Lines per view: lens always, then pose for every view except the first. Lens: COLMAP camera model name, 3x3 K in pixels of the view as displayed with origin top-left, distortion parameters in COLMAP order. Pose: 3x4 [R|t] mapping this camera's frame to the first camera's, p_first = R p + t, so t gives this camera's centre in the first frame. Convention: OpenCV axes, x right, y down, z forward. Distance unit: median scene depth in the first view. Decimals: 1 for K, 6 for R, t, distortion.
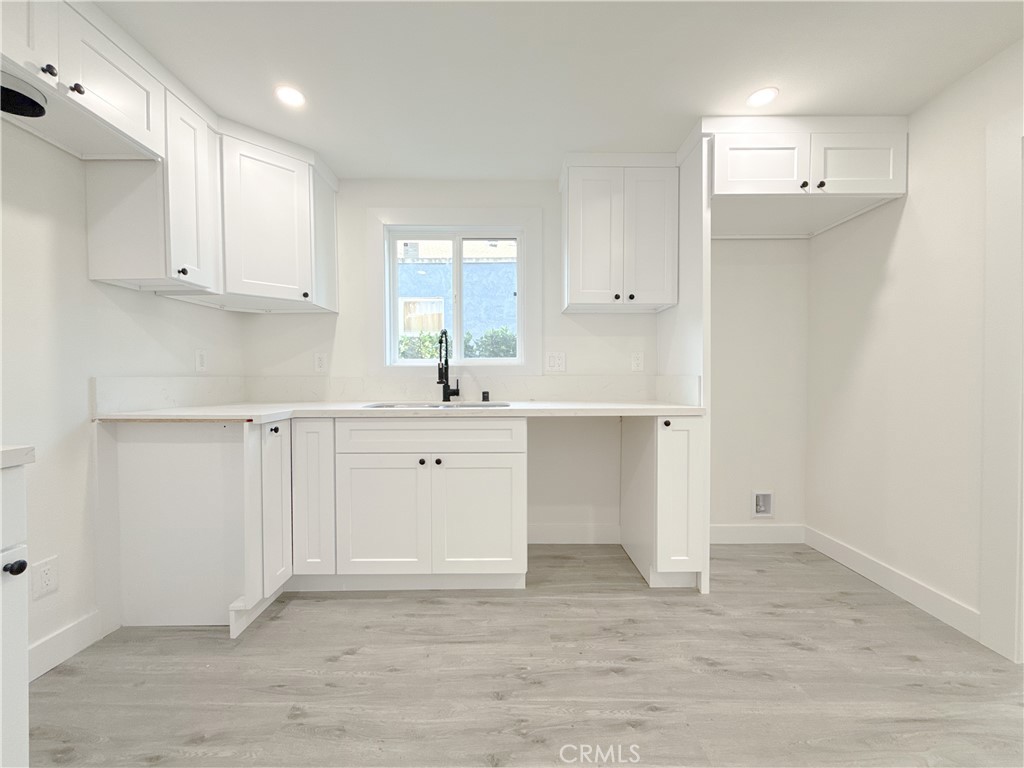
lens RADIAL K [[408.2, 0, 502.6], [0, 408.2, 383.6], [0, 0, 1]] dist [0.000586, -0.000265]
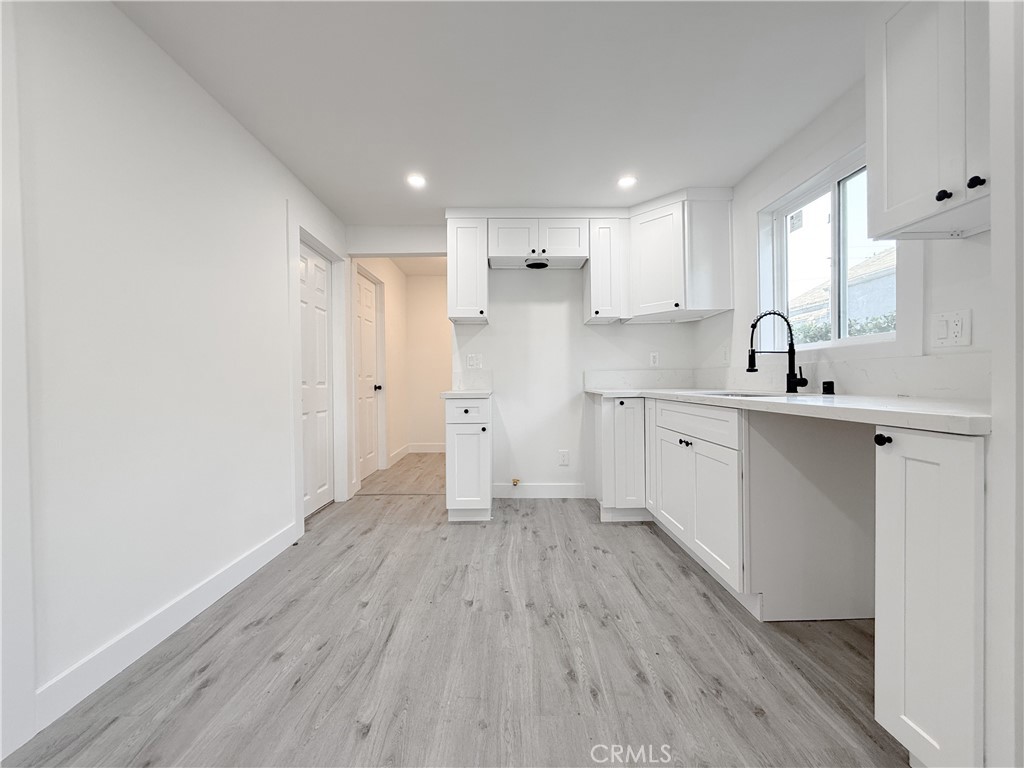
lens RADIAL K [[408.2, 0, 518.4], [0, 408.2, 385.6], [0, 0, 1]] dist [0.000586, -0.000265]
pose [[0.015033, 0.013019, -0.999802, 1.004715], [-0.002633, 0.999912, 0.012981, 0.027285], [0.999884, 0.002437, 0.015066, 0.595169]]
